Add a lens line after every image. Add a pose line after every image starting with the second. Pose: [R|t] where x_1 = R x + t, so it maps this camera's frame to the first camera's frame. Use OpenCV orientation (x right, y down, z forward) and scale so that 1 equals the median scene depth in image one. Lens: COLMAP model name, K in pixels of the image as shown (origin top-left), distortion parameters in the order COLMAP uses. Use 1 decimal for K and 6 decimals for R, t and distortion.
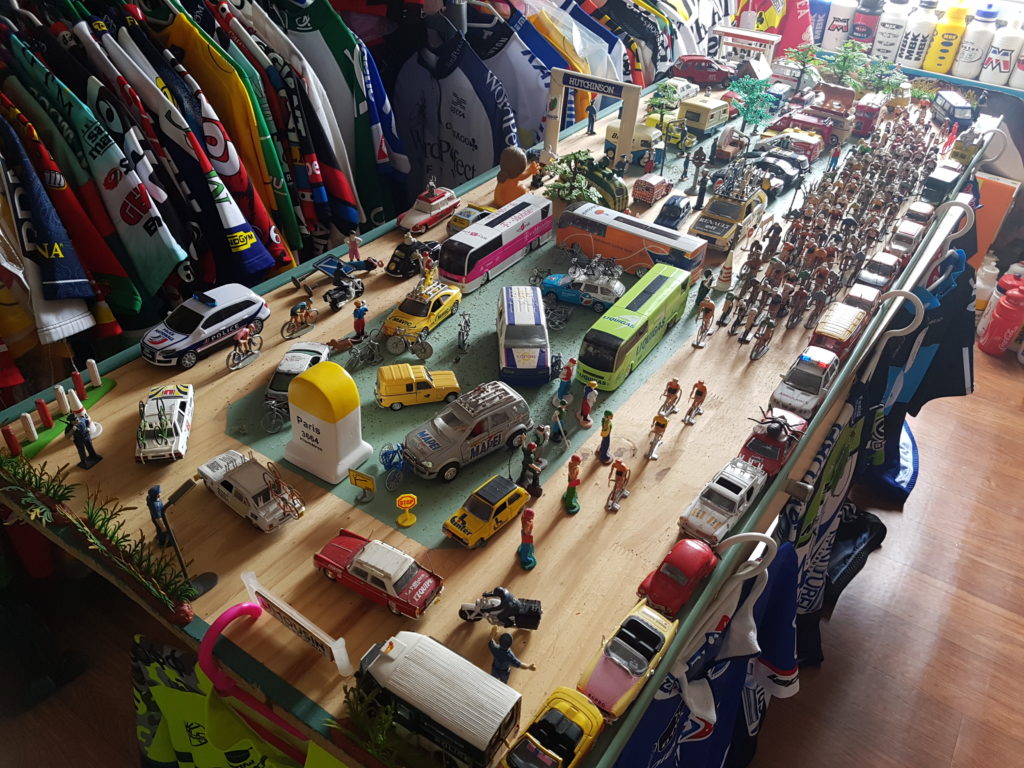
lens RADIAL K [[771.7, 0, 512.0], [0, 771.7, 384.0], [0, 0, 1]] dist [0.048925, -0.044956]
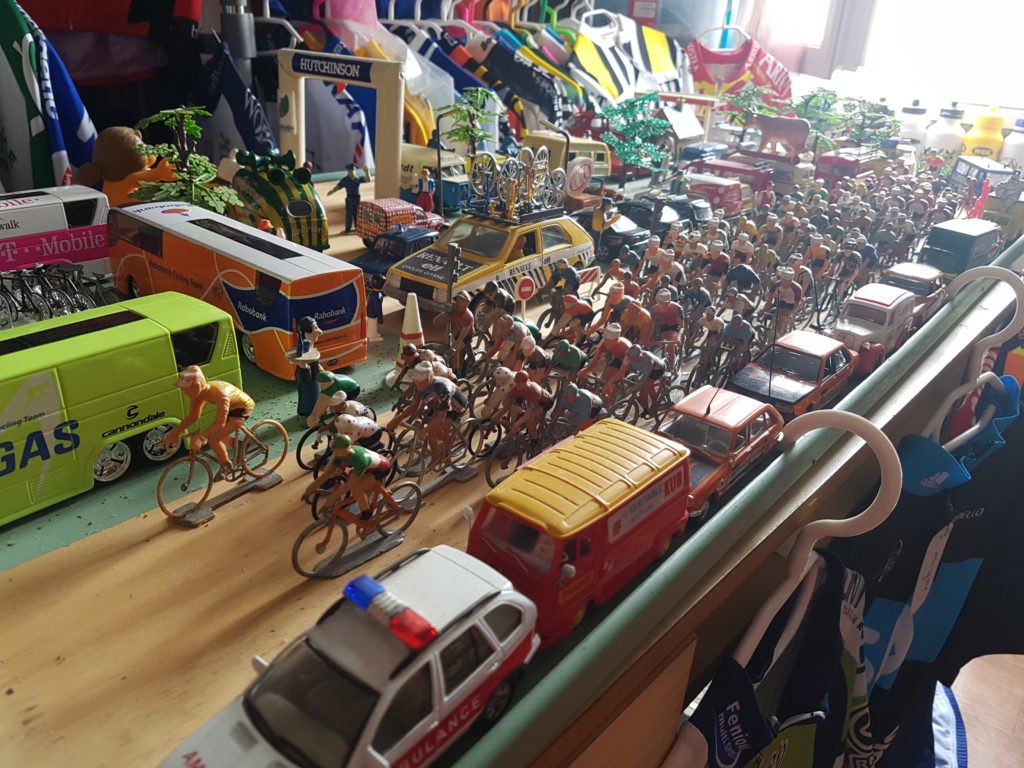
lens RADIAL K [[728.5, 0, 509.5], [0, 728.5, 398.6], [0, 0, 1]] dist [0.081107, -0.097802]
pose [[0.994200, 0.054088, -0.092957, 0.253784], [-0.072395, 0.975757, -0.206537, -0.028631], [0.079532, 0.212069, 0.974013, 0.434581]]
